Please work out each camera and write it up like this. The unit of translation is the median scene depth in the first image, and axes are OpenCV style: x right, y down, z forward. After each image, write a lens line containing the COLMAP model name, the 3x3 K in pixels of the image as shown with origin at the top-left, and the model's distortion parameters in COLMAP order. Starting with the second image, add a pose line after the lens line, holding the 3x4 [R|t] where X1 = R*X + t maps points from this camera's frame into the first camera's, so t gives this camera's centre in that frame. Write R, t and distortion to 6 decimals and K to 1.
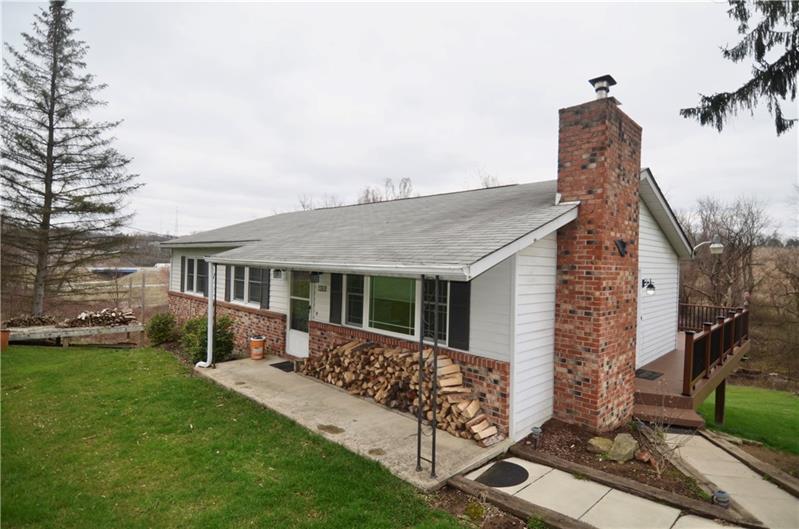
lens RADIAL K [[427.3, 0, 399.5], [0, 427.3, 264.5], [0, 0, 1]] dist [0.038255, -0.036723]
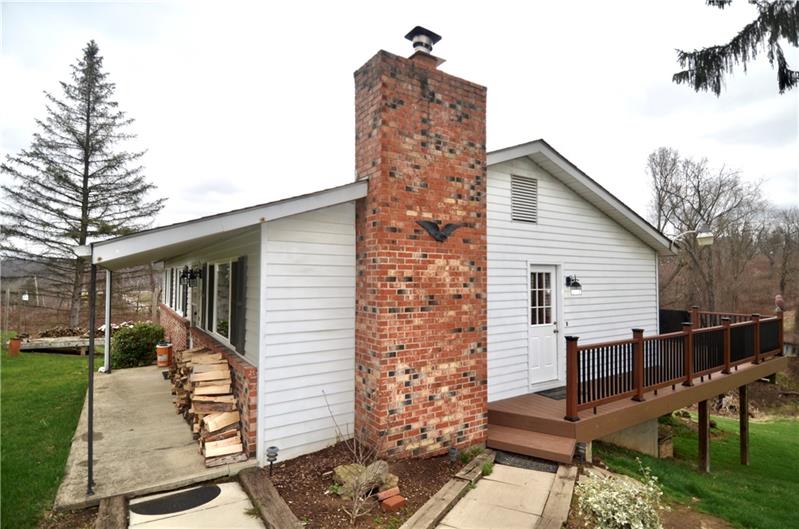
lens RADIAL K [[426.4, 0, 399.5], [0, 426.4, 264.5], [0, 0, 1]] dist [0.054374, -0.055999]
pose [[0.977506, -0.030132, -0.208743, 0.350059], [0.021186, 0.998764, -0.044963, 0.034544], [0.209840, 0.039530, 0.976936, 0.109748]]
